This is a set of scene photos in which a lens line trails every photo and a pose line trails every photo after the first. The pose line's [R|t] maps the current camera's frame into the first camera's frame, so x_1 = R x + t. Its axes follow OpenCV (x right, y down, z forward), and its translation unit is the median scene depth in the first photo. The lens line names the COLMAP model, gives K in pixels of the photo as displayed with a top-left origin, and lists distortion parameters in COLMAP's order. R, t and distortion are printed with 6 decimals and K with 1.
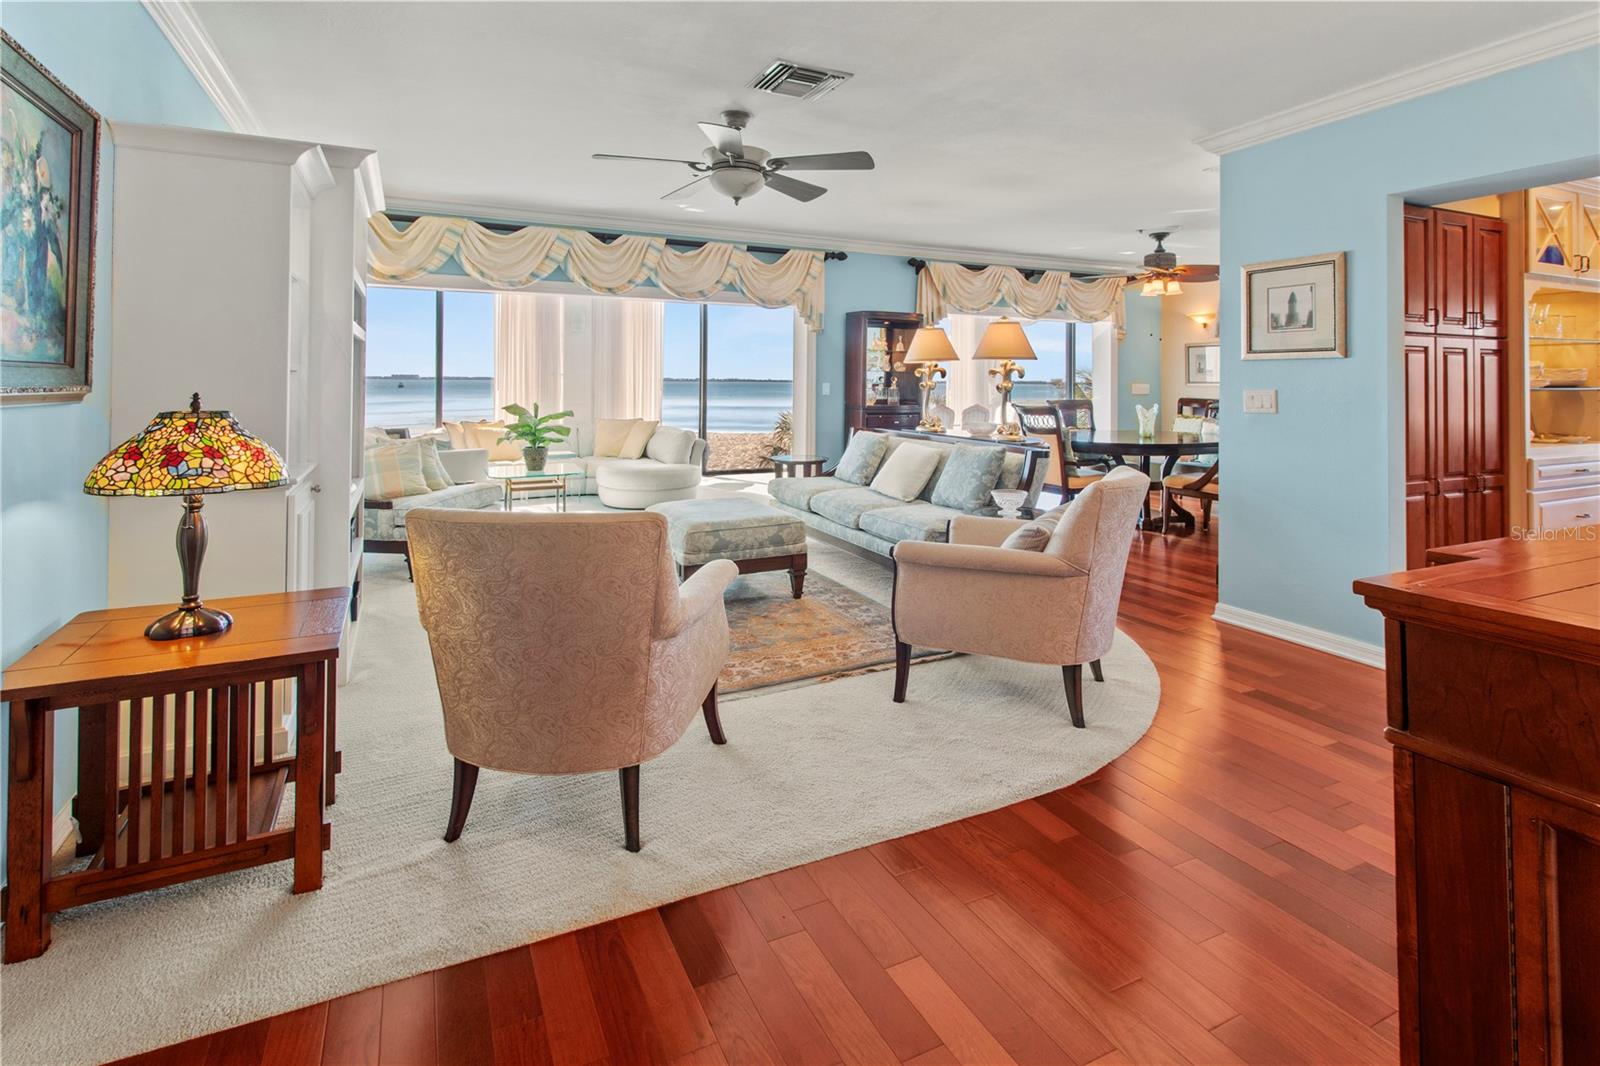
lens RADIAL K [[758.8, 0, 798.2], [0, 758.8, 377.0], [0, 0, 1]] dist [-0.003031, -0.000046]
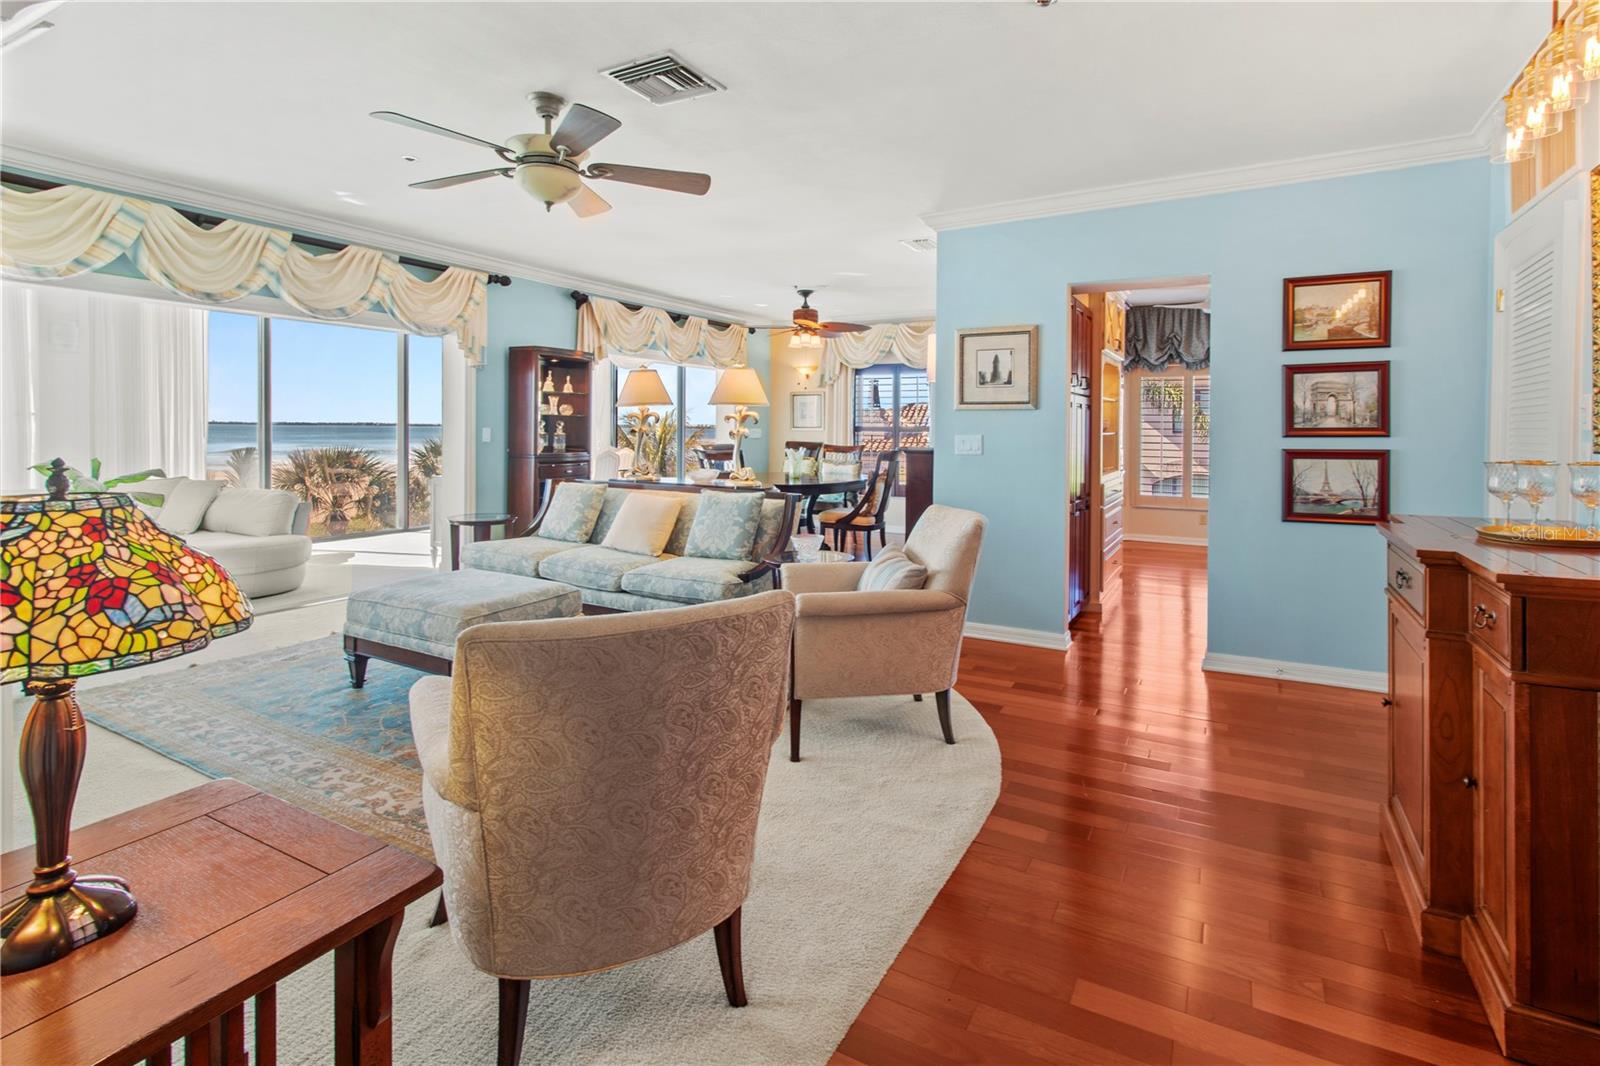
lens RADIAL K [[779.6, 0, 800.2], [0, 779.6, 444.0], [0, 0, 1]] dist [-0.000735, 0.000741]
pose [[0.827495, -0.011084, 0.561363, -0.210189], [-0.005985, 0.999574, 0.028559, -0.001657], [-0.561441, -0.026992, 0.827076, 0.095003]]
